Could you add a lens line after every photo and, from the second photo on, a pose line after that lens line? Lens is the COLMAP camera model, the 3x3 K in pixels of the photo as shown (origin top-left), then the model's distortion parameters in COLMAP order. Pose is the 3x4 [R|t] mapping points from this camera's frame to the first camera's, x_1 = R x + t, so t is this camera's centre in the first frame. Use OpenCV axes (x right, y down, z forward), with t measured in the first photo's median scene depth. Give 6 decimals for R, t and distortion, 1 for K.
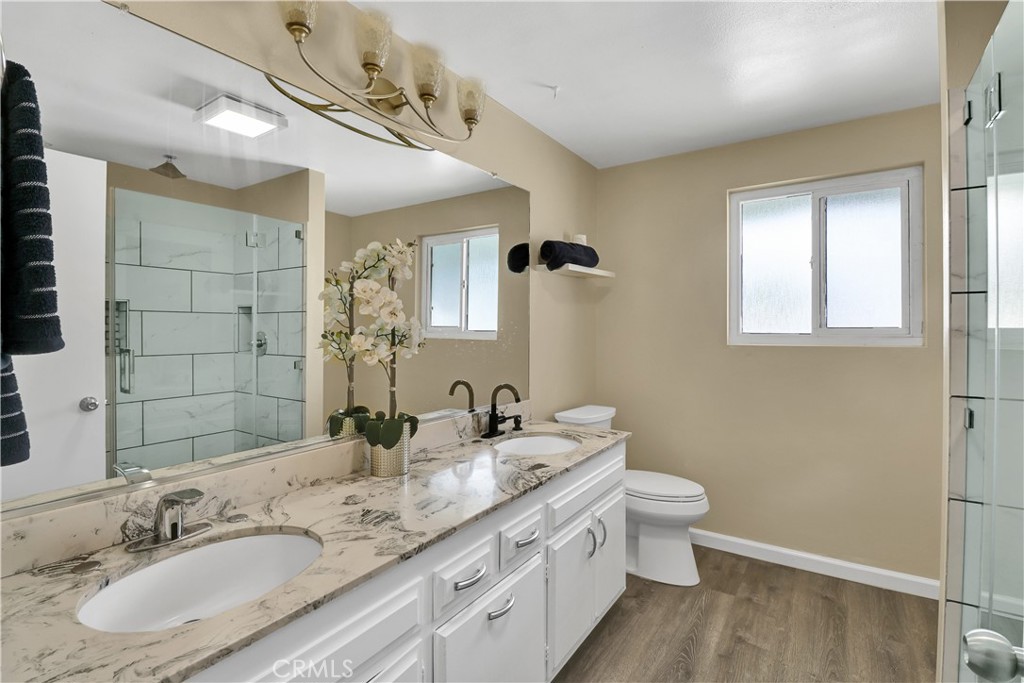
lens RADIAL K [[478.5, 0, 512.2], [0, 478.5, 341.8], [0, 0, 1]] dist [-0.001072, -0.000126]
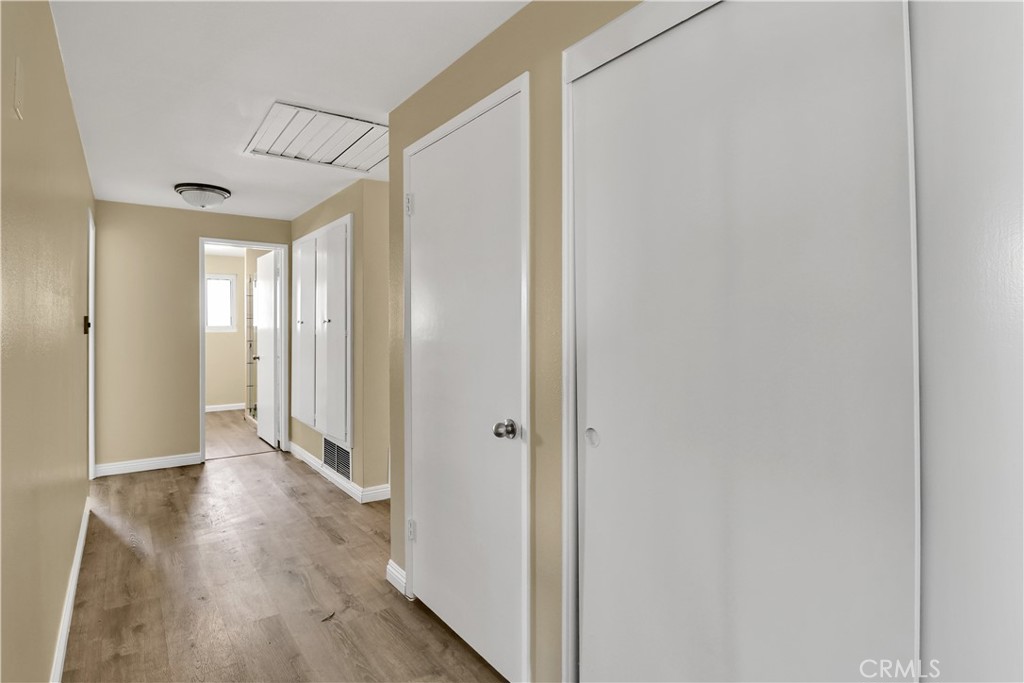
lens RADIAL K [[478.5, 0, 512.1], [0, 478.5, 335.6], [0, 0, 1]] dist [-0.001072, -0.000126]
pose [[0.304570, -0.015167, 0.952369, -1.263126], [0.002095, 0.999881, 0.015254, -0.008434], [-0.952488, -0.002651, 0.304565, -1.325942]]
